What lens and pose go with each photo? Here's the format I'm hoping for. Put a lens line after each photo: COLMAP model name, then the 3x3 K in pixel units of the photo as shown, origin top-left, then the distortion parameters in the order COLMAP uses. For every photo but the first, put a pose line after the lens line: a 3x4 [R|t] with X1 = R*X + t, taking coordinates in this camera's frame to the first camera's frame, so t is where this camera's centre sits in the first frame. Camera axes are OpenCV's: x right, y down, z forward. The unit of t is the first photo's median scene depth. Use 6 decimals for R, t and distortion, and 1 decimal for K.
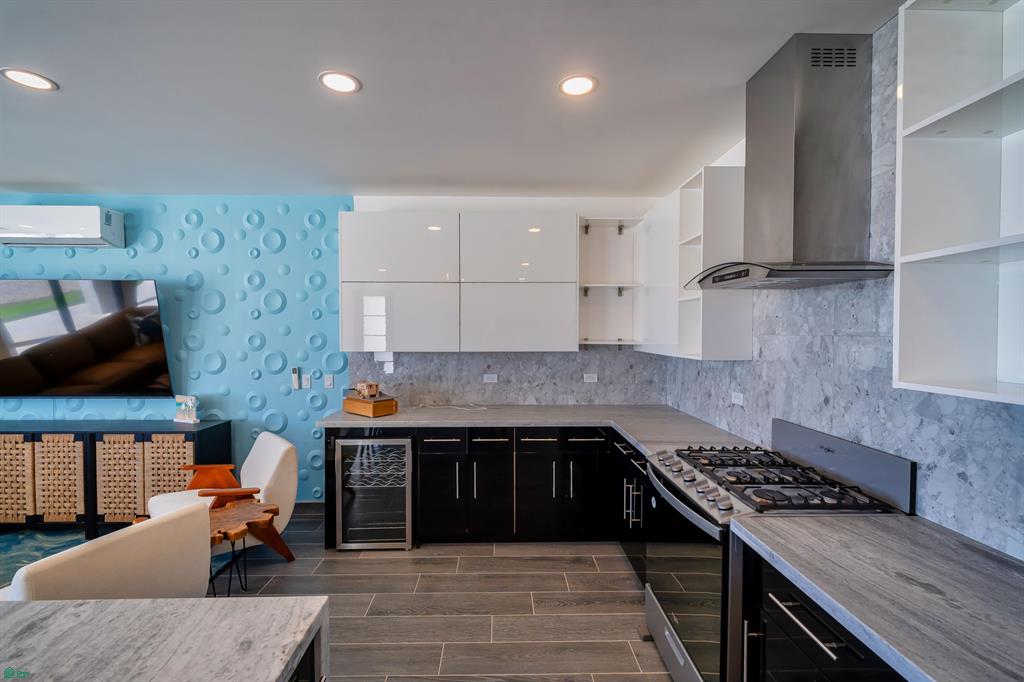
lens RADIAL K [[426.2, 0, 505.4], [0, 426.2, 342.8], [0, 0, 1]] dist [-0.003566, 0.000732]
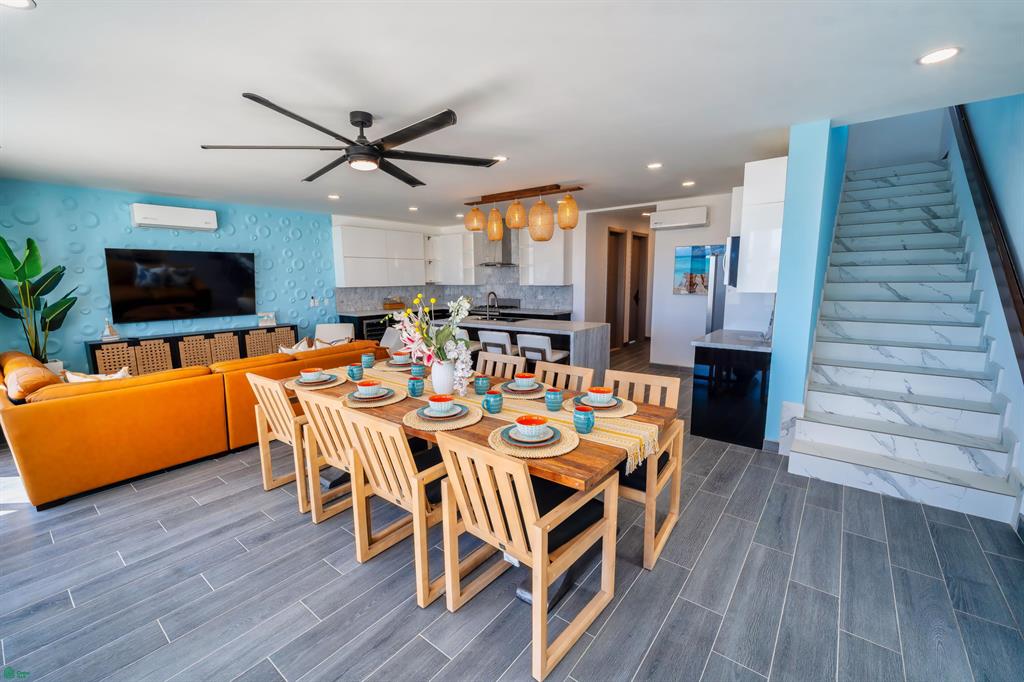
lens RADIAL K [[426.2, 0, 513.3], [0, 426.2, 343.4], [0, 0, 1]] dist [-0.003566, 0.000732]
pose [[0.641057, -0.126724, 0.756959, -1.545520], [0.029594, 0.989622, 0.140612, 0.023168], [-0.766923, -0.067739, 0.638154, -1.169352]]
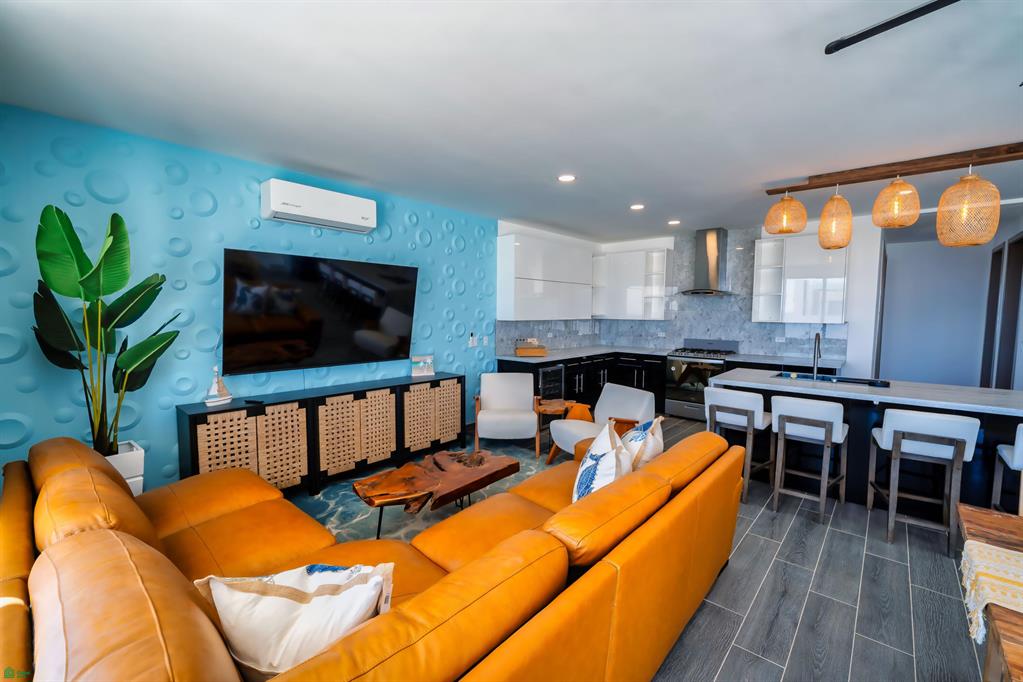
lens RADIAL K [[425.8, 0, 507.7], [0, 425.8, 343.6], [0, 0, 1]] dist [-0.003566, 0.000732]
pose [[0.686285, -0.052958, 0.725402, -1.540078], [0.009958, 0.997936, 0.063433, 0.005665], [-0.727265, -0.036309, 0.685396, -0.100742]]
